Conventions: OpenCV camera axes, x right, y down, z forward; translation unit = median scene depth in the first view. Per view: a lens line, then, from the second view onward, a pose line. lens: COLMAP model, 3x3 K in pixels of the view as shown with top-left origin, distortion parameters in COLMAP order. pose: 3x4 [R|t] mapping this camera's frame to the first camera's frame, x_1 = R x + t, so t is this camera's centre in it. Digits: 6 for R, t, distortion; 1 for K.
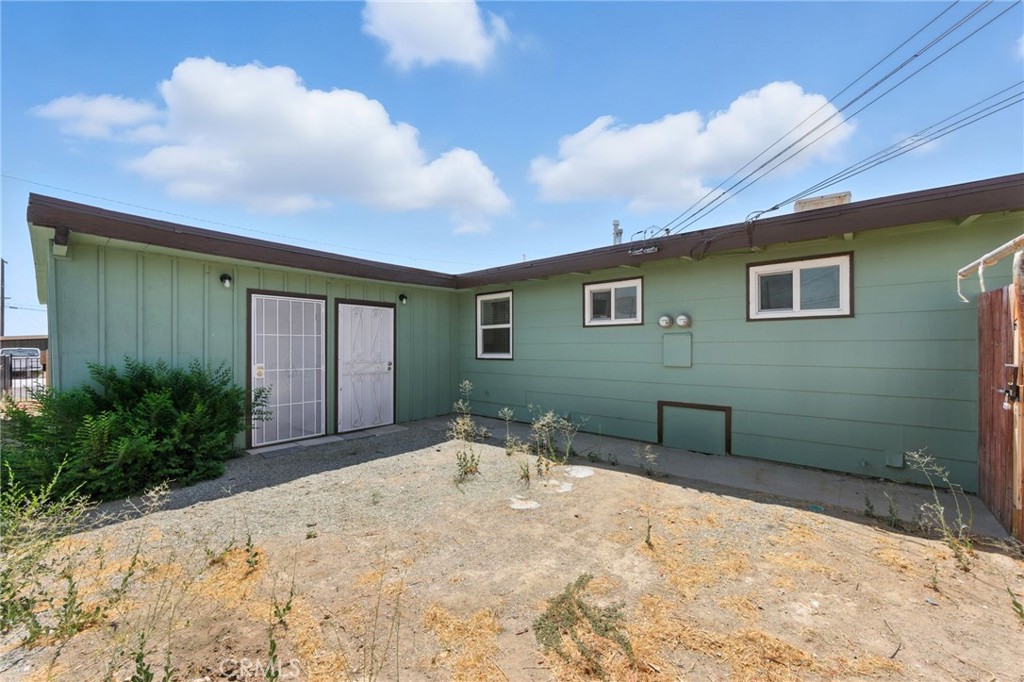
lens RADIAL K [[374.2, 0, 512.0], [0, 374.2, 341.0], [0, 0, 1]] dist [0.000366, -0.000080]
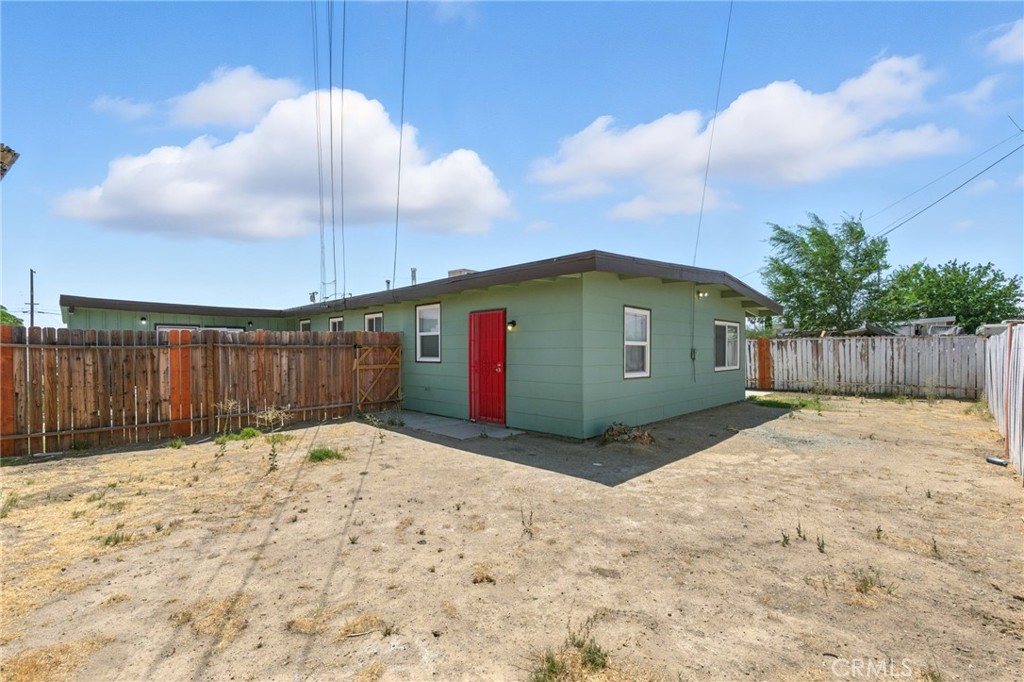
lens RADIAL K [[405.0, 0, 513.2], [0, 405.0, 348.7], [0, 0, 1]] dist [-0.001769, 0.000045]
pose [[0.998161, 0.010898, -0.059635, 0.271274], [-0.010431, 0.999913, 0.008125, -0.005510], [0.059718, -0.007488, 0.998187, -0.216658]]
